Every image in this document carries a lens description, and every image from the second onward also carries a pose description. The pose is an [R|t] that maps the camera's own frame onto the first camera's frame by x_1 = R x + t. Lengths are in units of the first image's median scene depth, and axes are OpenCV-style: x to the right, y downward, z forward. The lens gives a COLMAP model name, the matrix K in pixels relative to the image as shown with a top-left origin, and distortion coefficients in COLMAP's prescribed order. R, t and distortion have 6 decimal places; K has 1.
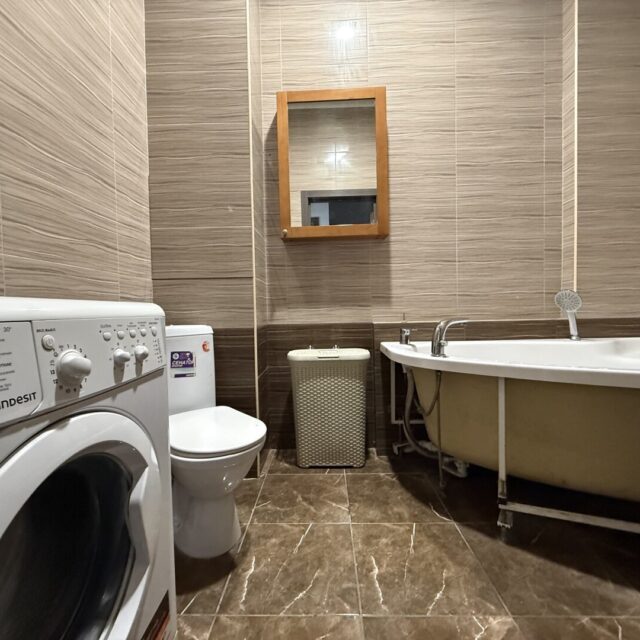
lens RADIAL K [[338.8, 0, 318.8], [0, 338.8, 320.0], [0, 0, 1]] dist [0.001188, -0.000652]
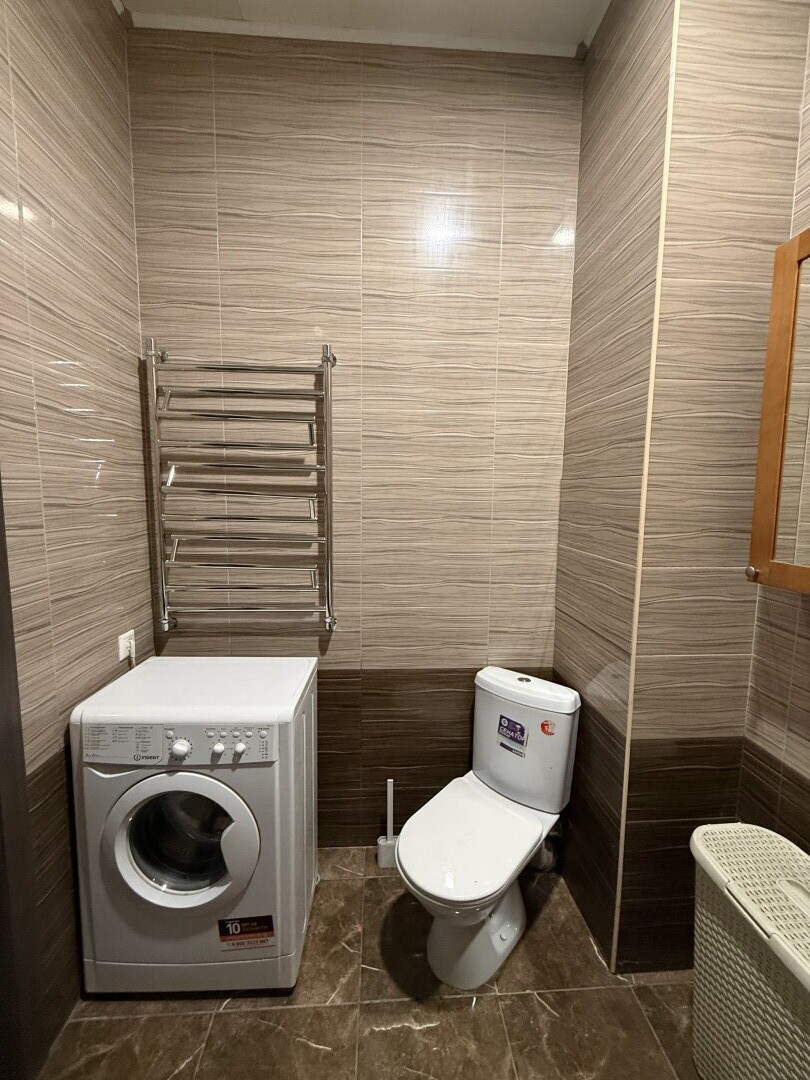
lens RADIAL K [[428.9, 0, 404.3], [0, 428.9, 535.4], [0, 0, 1]] dist [0.000160, 0.000287]
pose [[0.083082, 0.121516, -0.989106, 0.510255], [-0.044839, 0.991988, 0.118104, -0.431907], [0.995533, 0.034539, 0.087865, 0.601900]]
